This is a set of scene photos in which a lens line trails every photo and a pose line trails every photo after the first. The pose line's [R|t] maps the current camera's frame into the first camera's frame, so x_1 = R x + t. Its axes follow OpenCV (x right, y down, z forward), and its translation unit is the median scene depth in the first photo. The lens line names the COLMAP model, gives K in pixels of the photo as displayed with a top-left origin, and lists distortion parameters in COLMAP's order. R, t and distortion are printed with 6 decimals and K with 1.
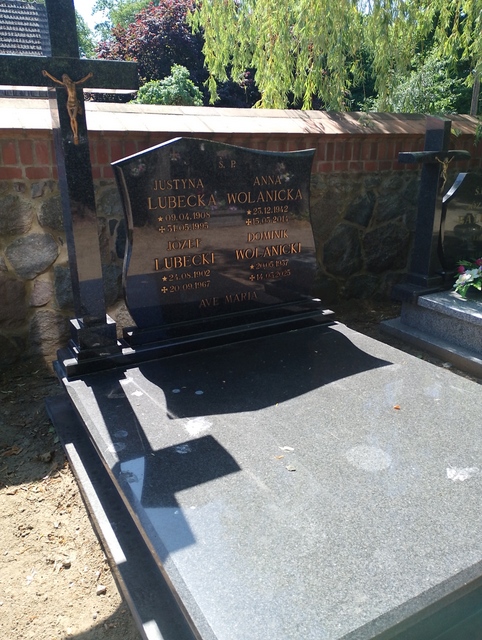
lens RADIAL K [[535.3, 0, 245.4], [0, 535.3, 318.2], [0, 0, 1]] dist [0.063599, -0.068297]
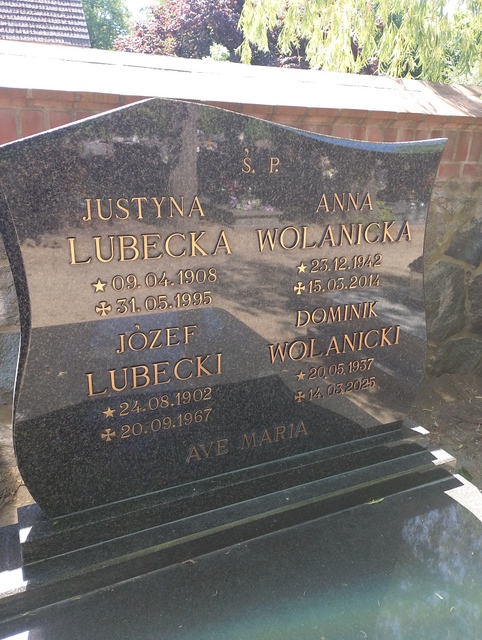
lens RADIAL K [[535.3, 0, 245.4], [0, 535.3, 318.2], [0, 0, 1]] dist [0.063599, -0.068297]
pose [[0.996879, 0.056057, -0.055588, -0.009380], [-0.055233, 0.998341, 0.016262, -0.104248], [0.056407, -0.013141, 0.998321, 0.346911]]
